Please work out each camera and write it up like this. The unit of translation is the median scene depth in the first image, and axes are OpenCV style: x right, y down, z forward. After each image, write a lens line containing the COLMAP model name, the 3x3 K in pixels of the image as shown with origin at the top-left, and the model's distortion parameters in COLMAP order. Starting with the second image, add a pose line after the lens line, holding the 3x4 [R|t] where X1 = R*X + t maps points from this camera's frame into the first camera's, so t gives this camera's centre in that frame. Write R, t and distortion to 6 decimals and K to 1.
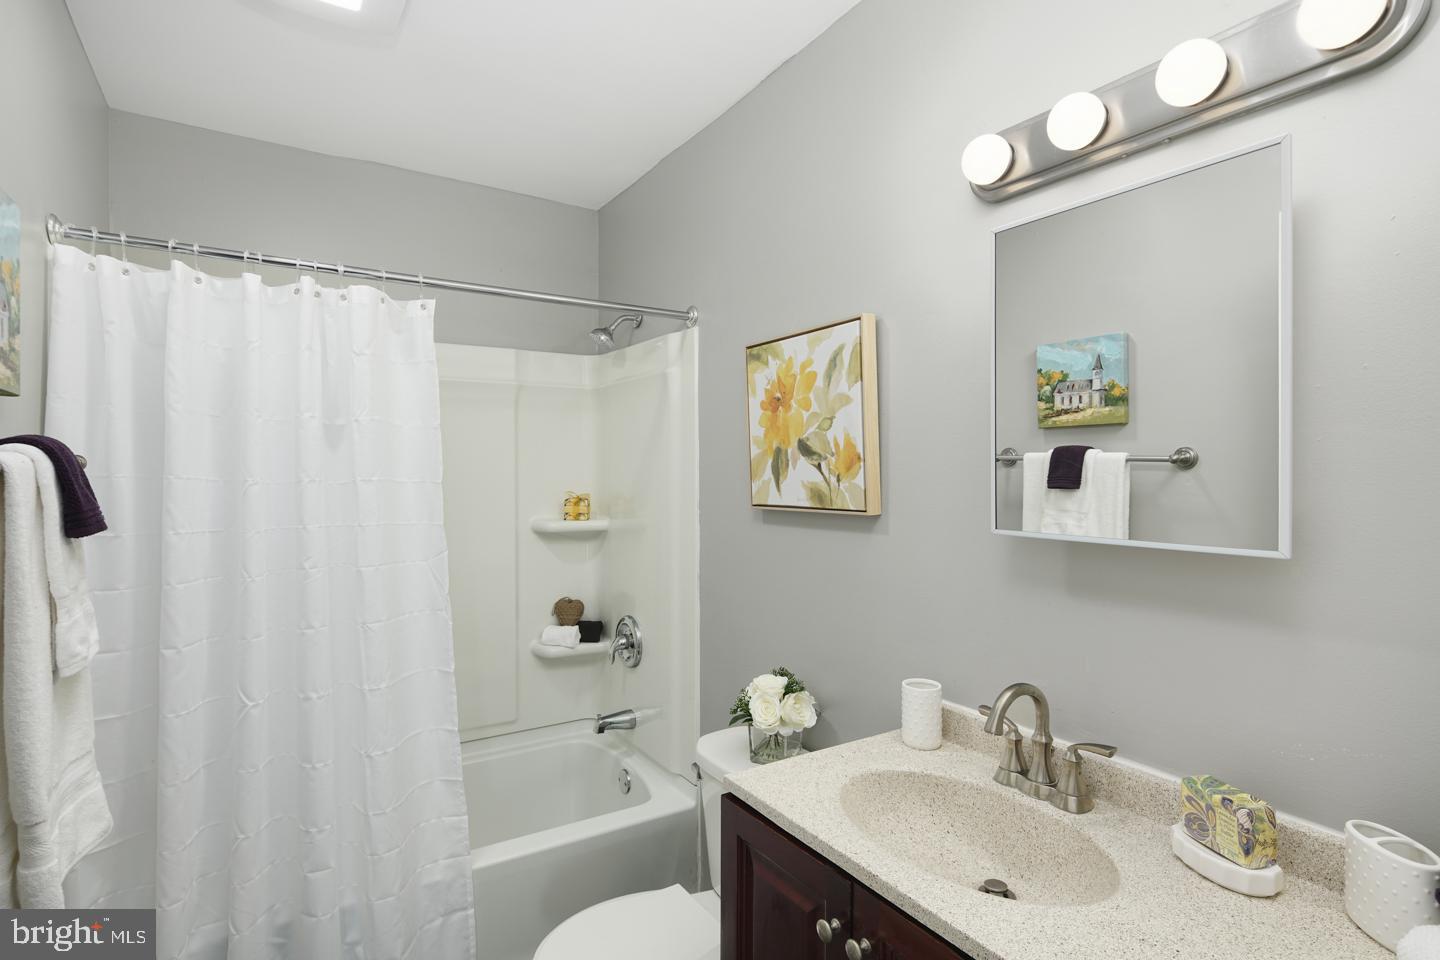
lens RADIAL K [[723.0, 0, 709.4], [0, 723.0, 471.8], [0, 0, 1]] dist [0.006818, -0.005840]
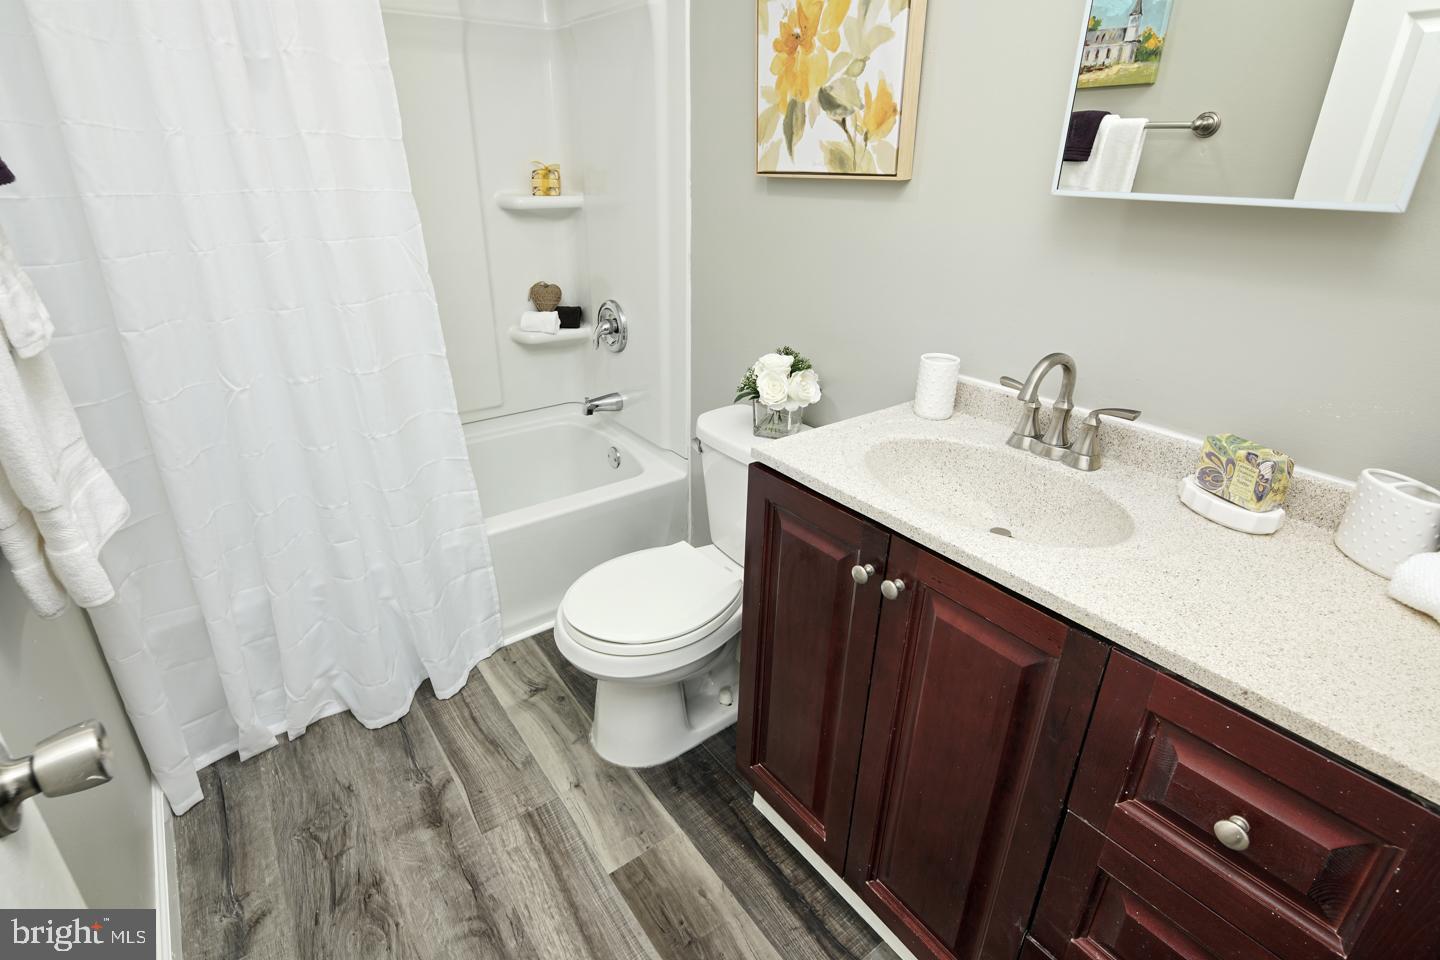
lens RADIAL K [[702.0, 0, 707.2], [0, 702.0, 449.2], [0, 0, 1]] dist [0.001482, -0.003256]
pose [[0.996690, -0.023533, 0.077812, -0.090640], [-0.007941, 0.924419, 0.381295, 0.036514], [-0.080904, -0.380651, 0.921173, 0.073224]]
